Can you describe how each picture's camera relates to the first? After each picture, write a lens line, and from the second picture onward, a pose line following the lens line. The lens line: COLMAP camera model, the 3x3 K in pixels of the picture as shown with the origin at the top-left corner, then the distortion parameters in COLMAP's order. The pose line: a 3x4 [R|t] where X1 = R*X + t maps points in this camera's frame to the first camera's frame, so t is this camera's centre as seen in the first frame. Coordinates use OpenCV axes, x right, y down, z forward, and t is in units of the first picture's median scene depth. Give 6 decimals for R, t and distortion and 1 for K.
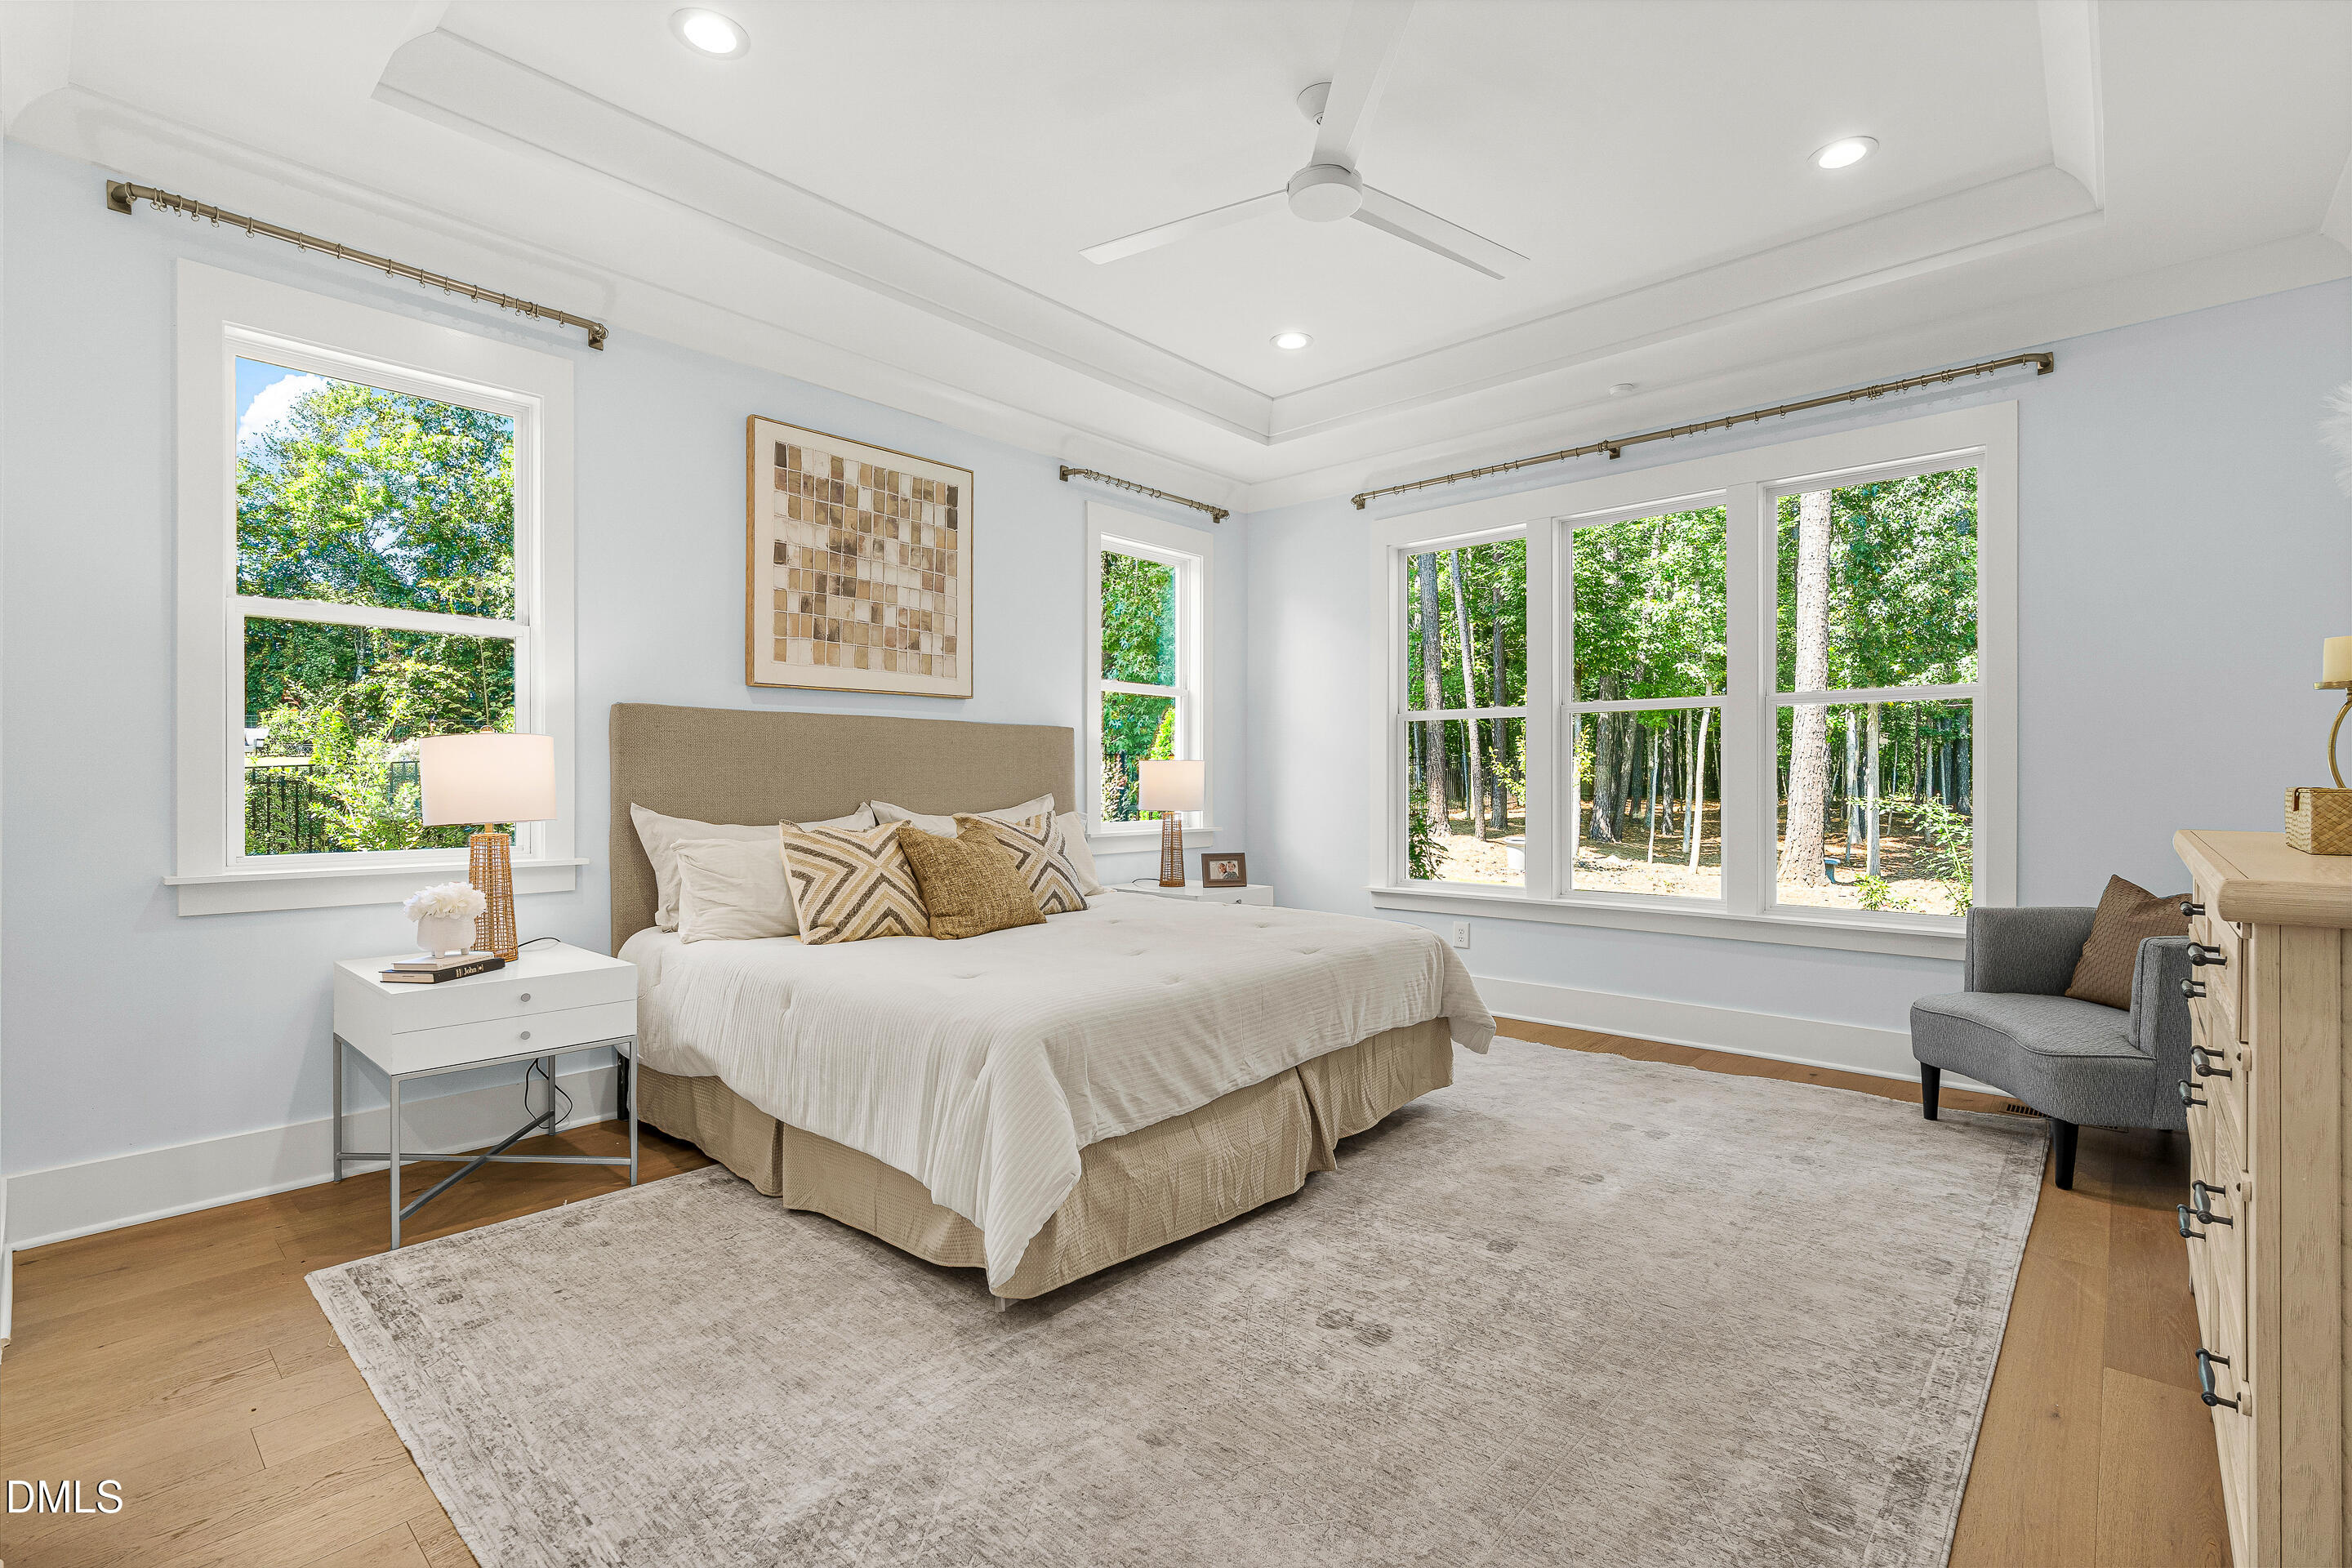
lens RADIAL K [[1077.4, 0, 1166.8], [0, 1077.4, 787.3], [0, 0, 1]] dist [-0.000545, 0.000439]
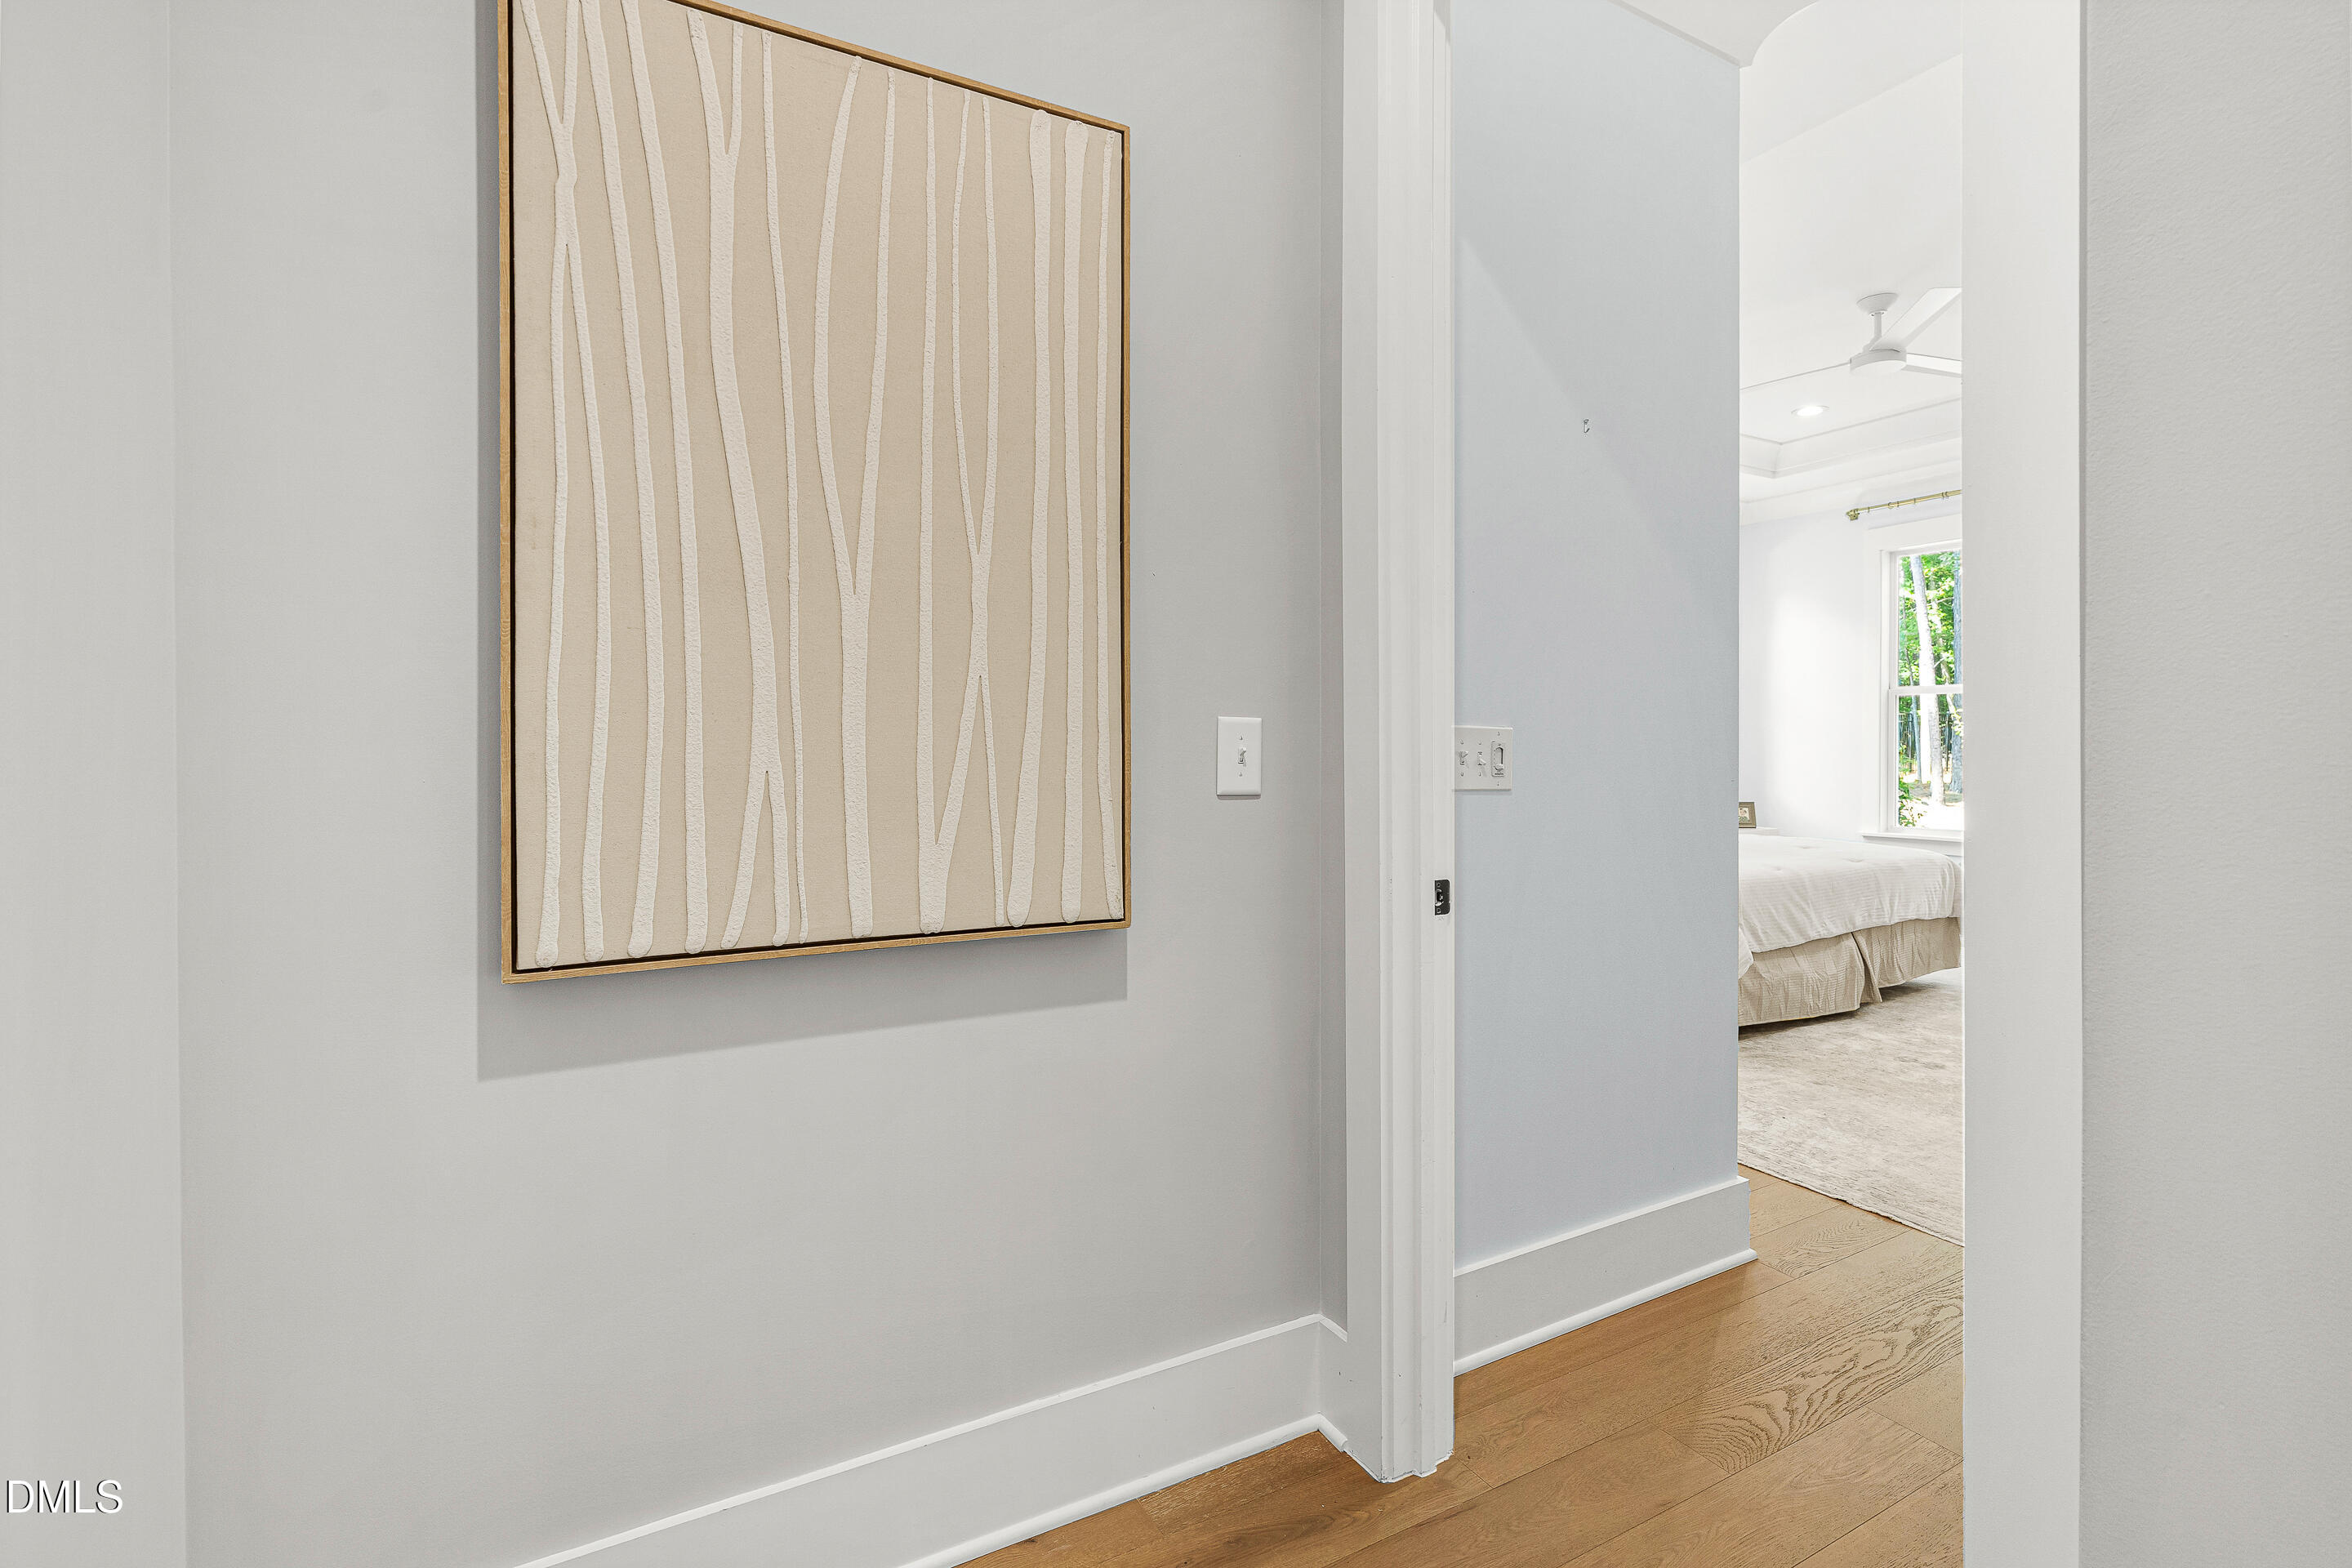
lens RADIAL K [[1077.4, 0, 1181.9], [0, 1077.4, 765.5], [0, 0, 1]] dist [-0.000545, 0.000439]
pose [[0.949407, -0.001339, -0.314044, -0.276822], [0.005701, 0.999900, 0.012974, -0.004289], [0.313995, -0.014108, 0.949320, -0.686512]]
